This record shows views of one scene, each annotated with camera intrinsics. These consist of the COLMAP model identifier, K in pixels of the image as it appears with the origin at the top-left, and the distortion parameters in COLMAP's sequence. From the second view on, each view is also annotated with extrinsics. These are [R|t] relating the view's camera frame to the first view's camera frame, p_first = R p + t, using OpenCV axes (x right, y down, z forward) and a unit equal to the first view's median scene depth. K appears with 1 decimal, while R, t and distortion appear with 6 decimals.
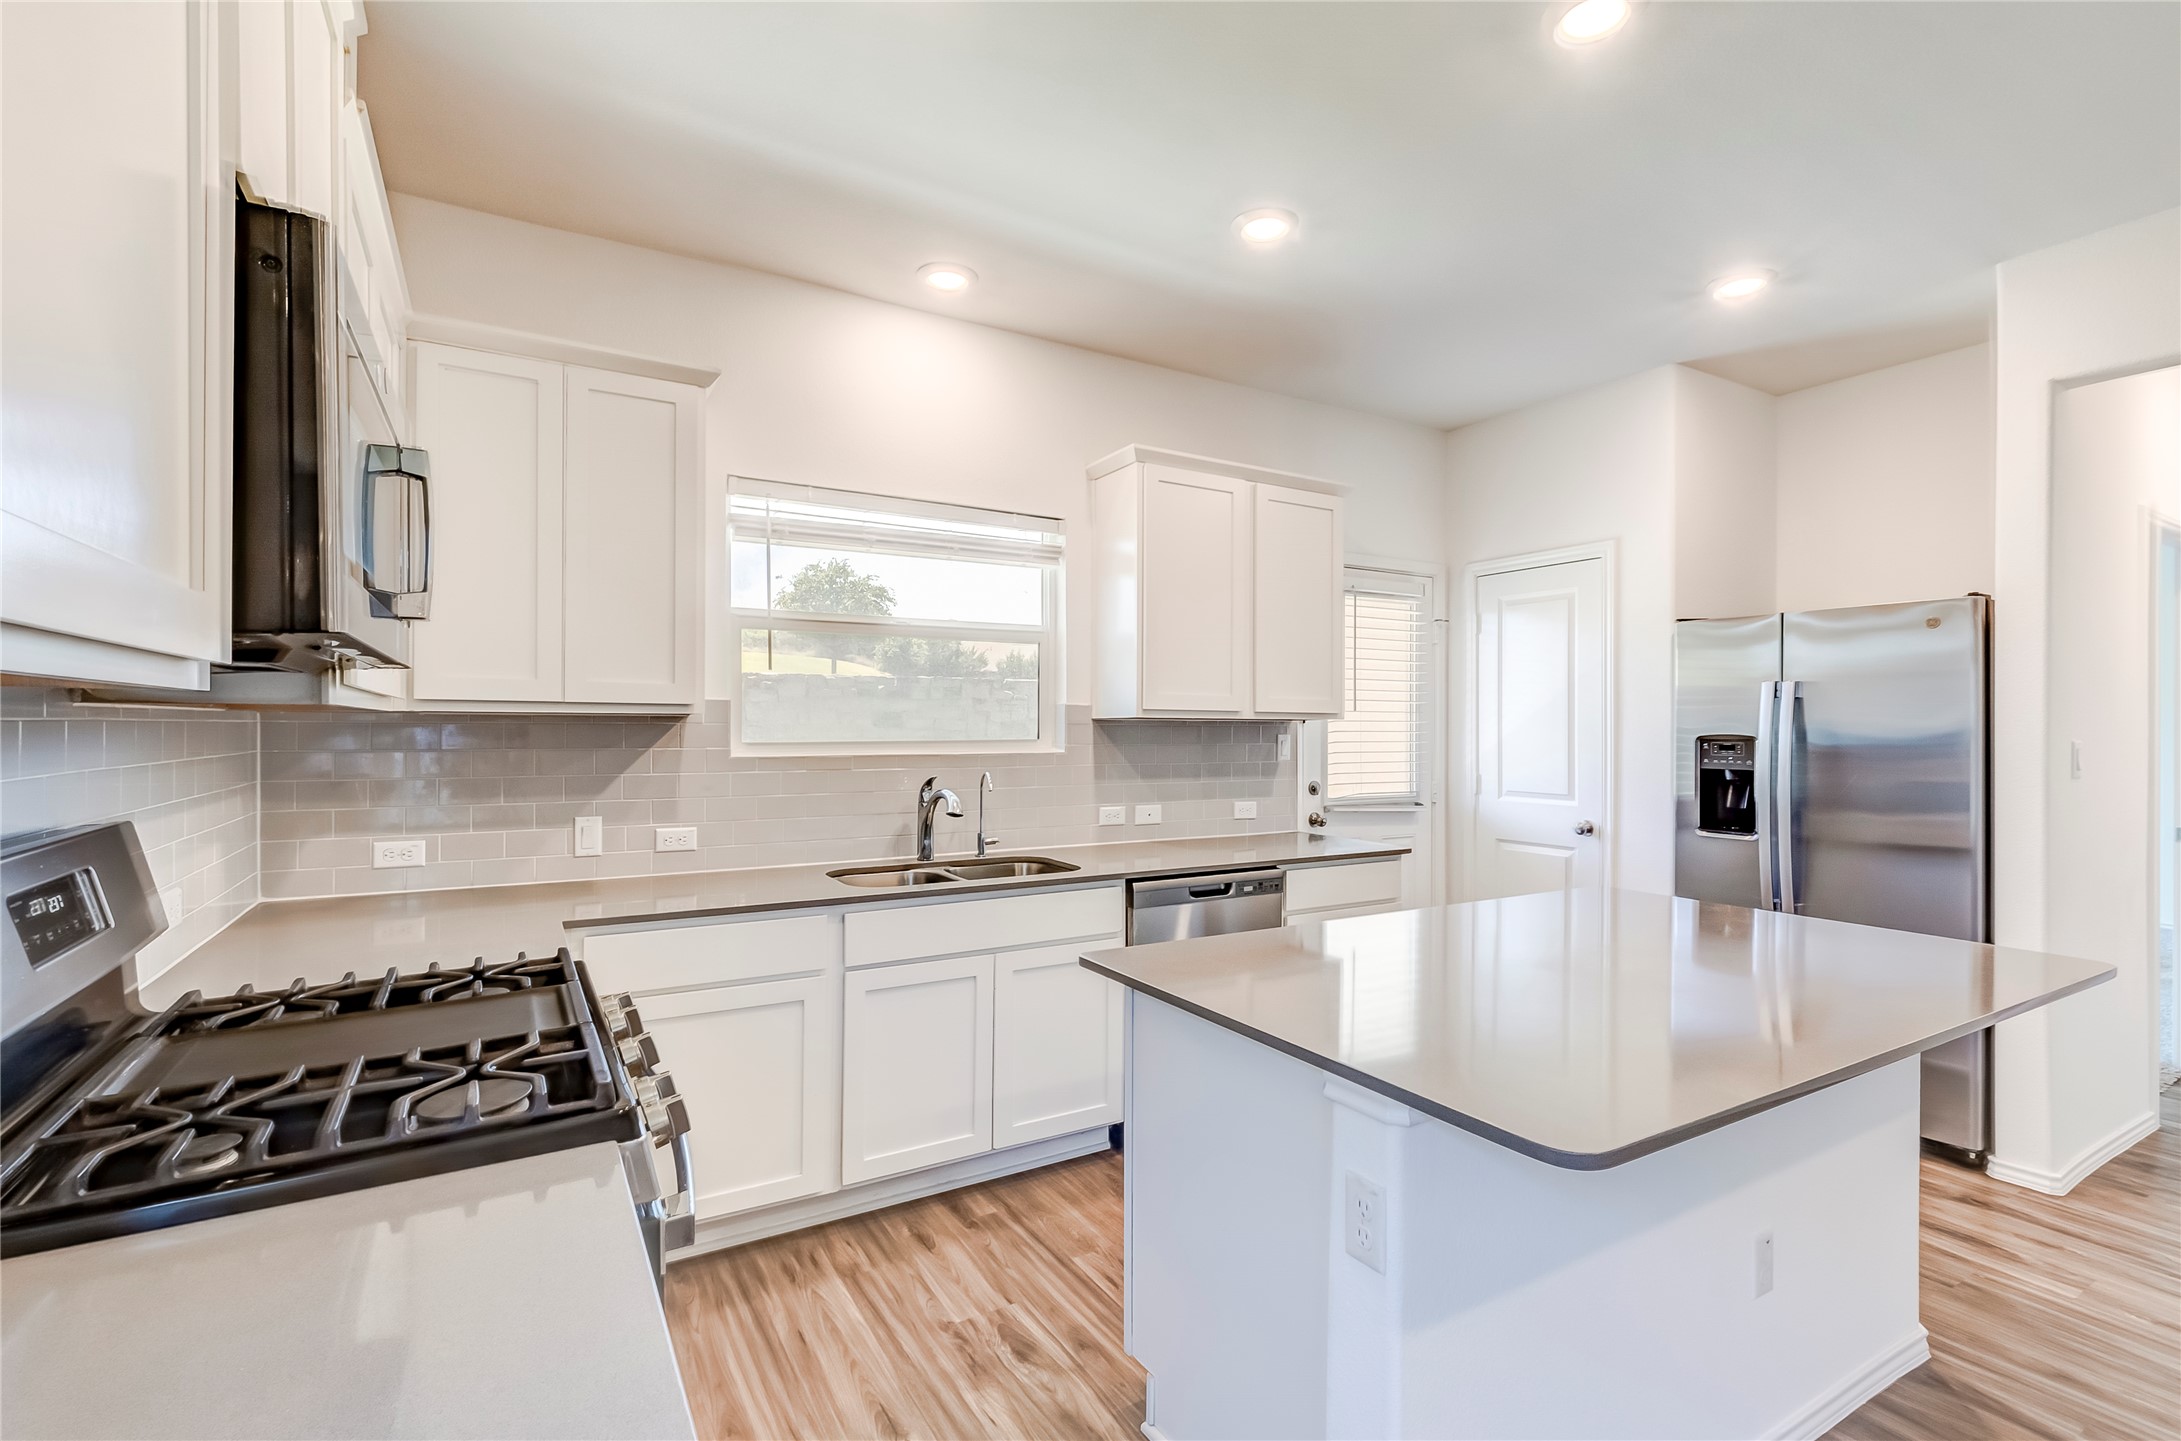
lens RADIAL K [[979.3, 0, 1106.6], [0, 979.3, 737.3], [0, 0, 1]] dist [-0.000440, -0.000012]
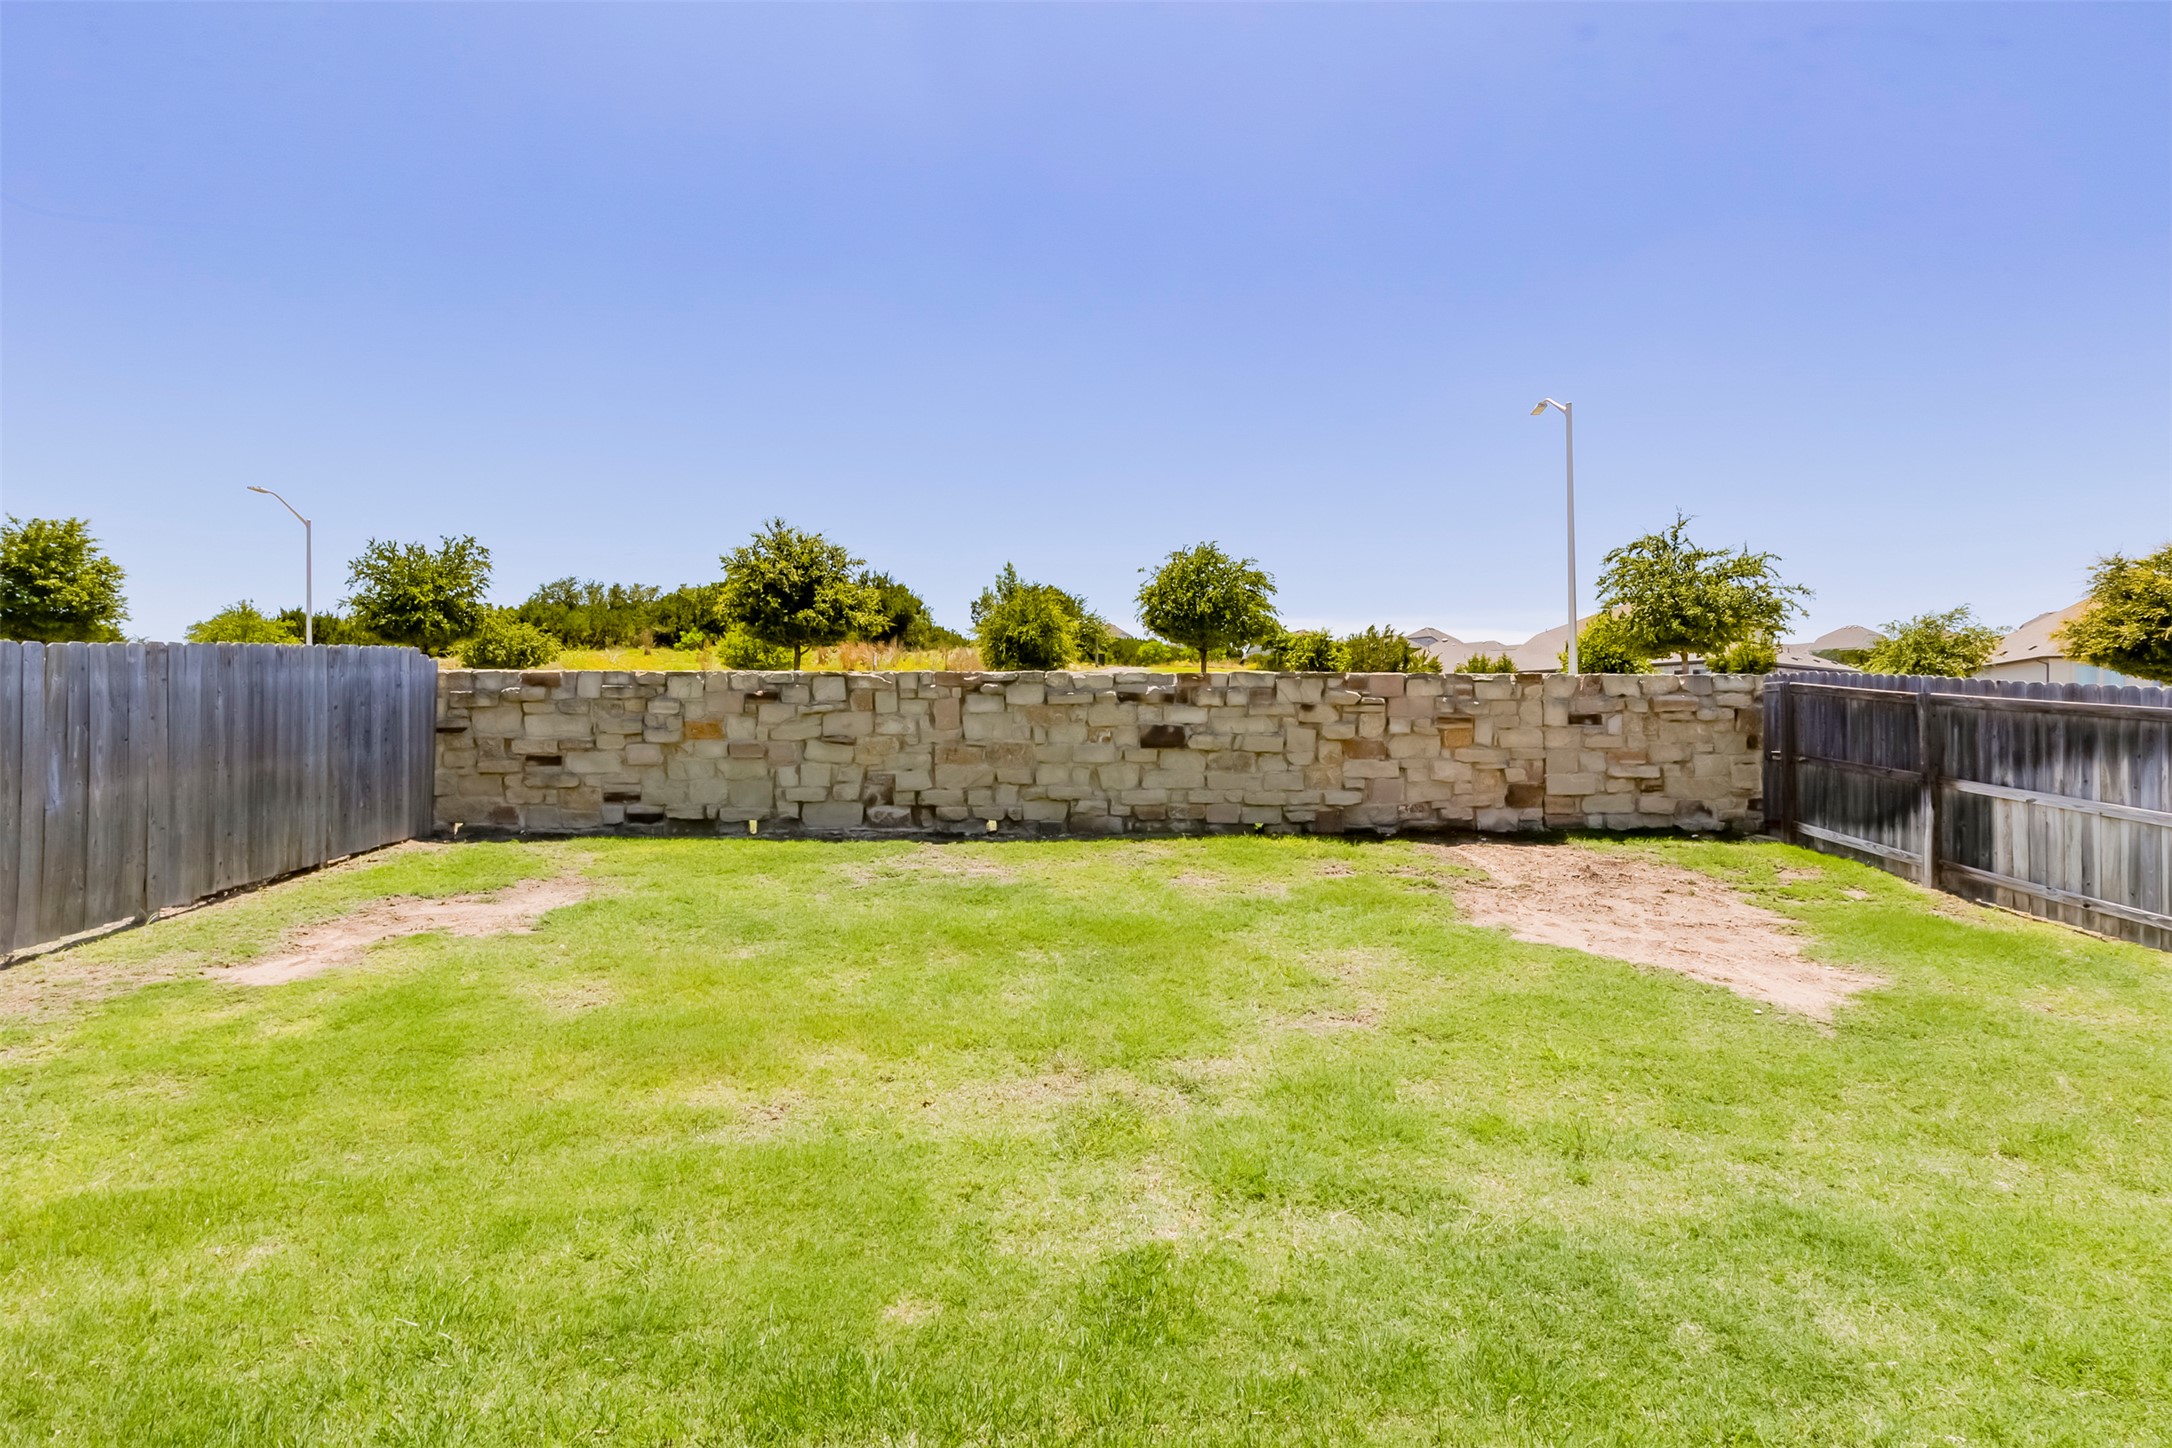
lens RADIAL K [[985.5, 0, 1080.1], [0, 985.5, 737.9], [0, 0, 1]] dist [0.006870, -0.000420]
pose [[0.876498, -0.004830, -0.481382, 0.212144], [-0.003631, 0.999855, -0.016643, -0.027202], [0.481392, 0.016336, 0.876353, 1.576762]]
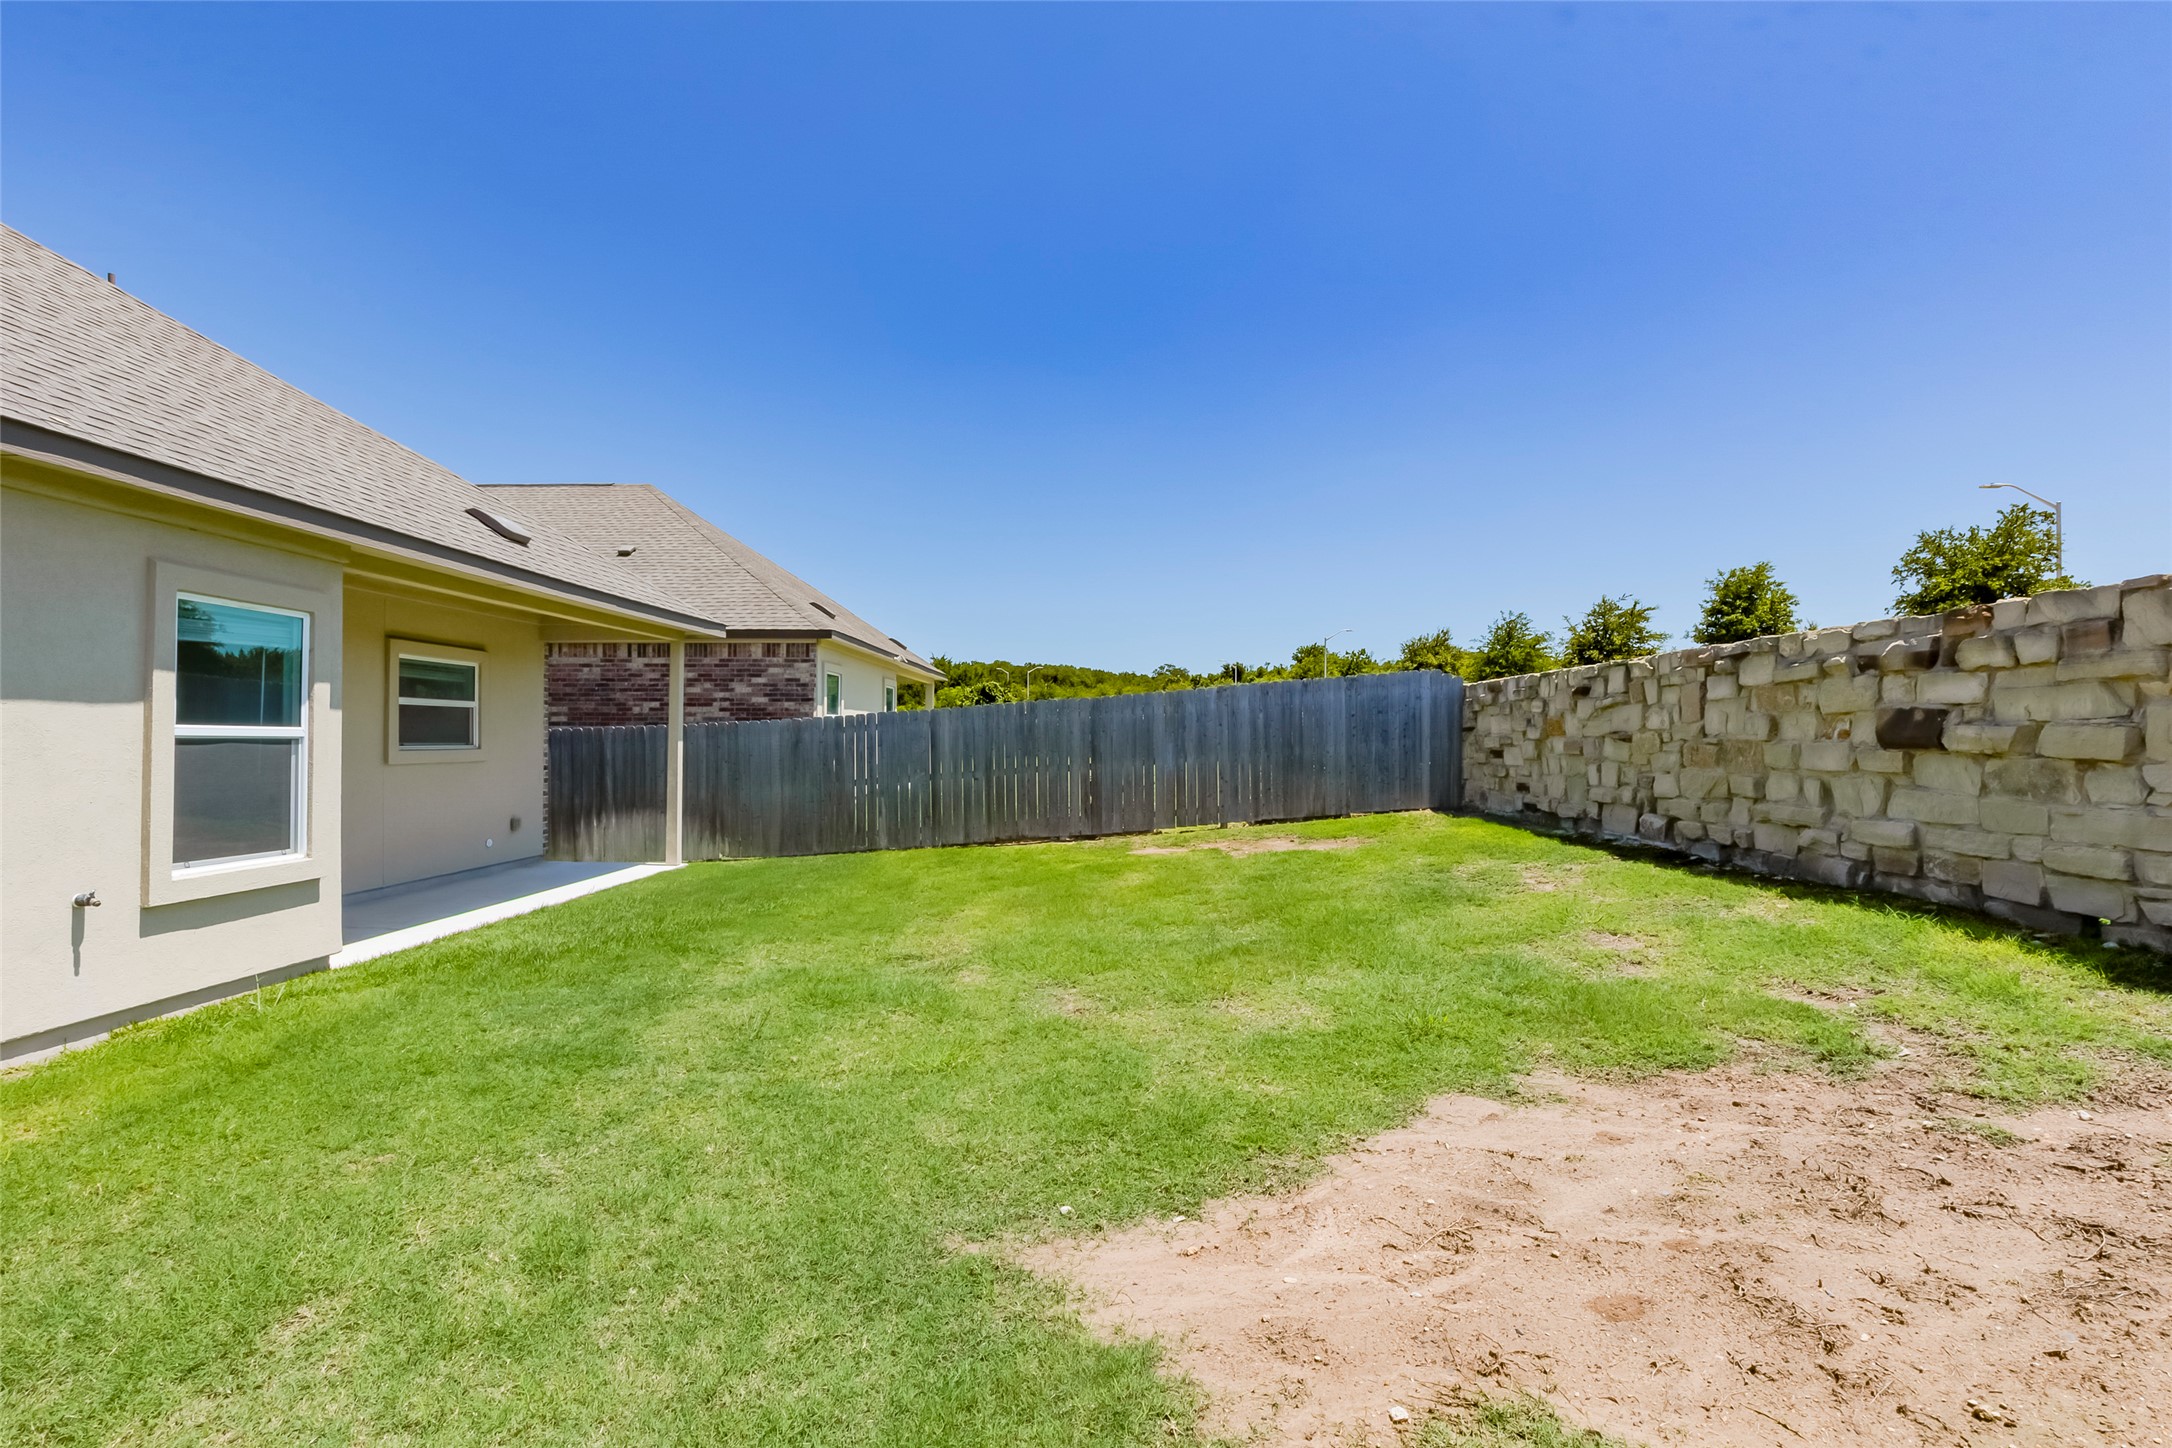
lens RADIAL K [[995.5, 0, 1085.6], [0, 995.5, 731.3], [0, 0, 1]] dist [0.001730, 0.000102]
pose [[-0.541950, -0.012355, -0.840320, 1.103493], [-0.017542, 0.999840, -0.003386, -0.045216], [0.840228, 0.012906, -0.542080, 3.851703]]
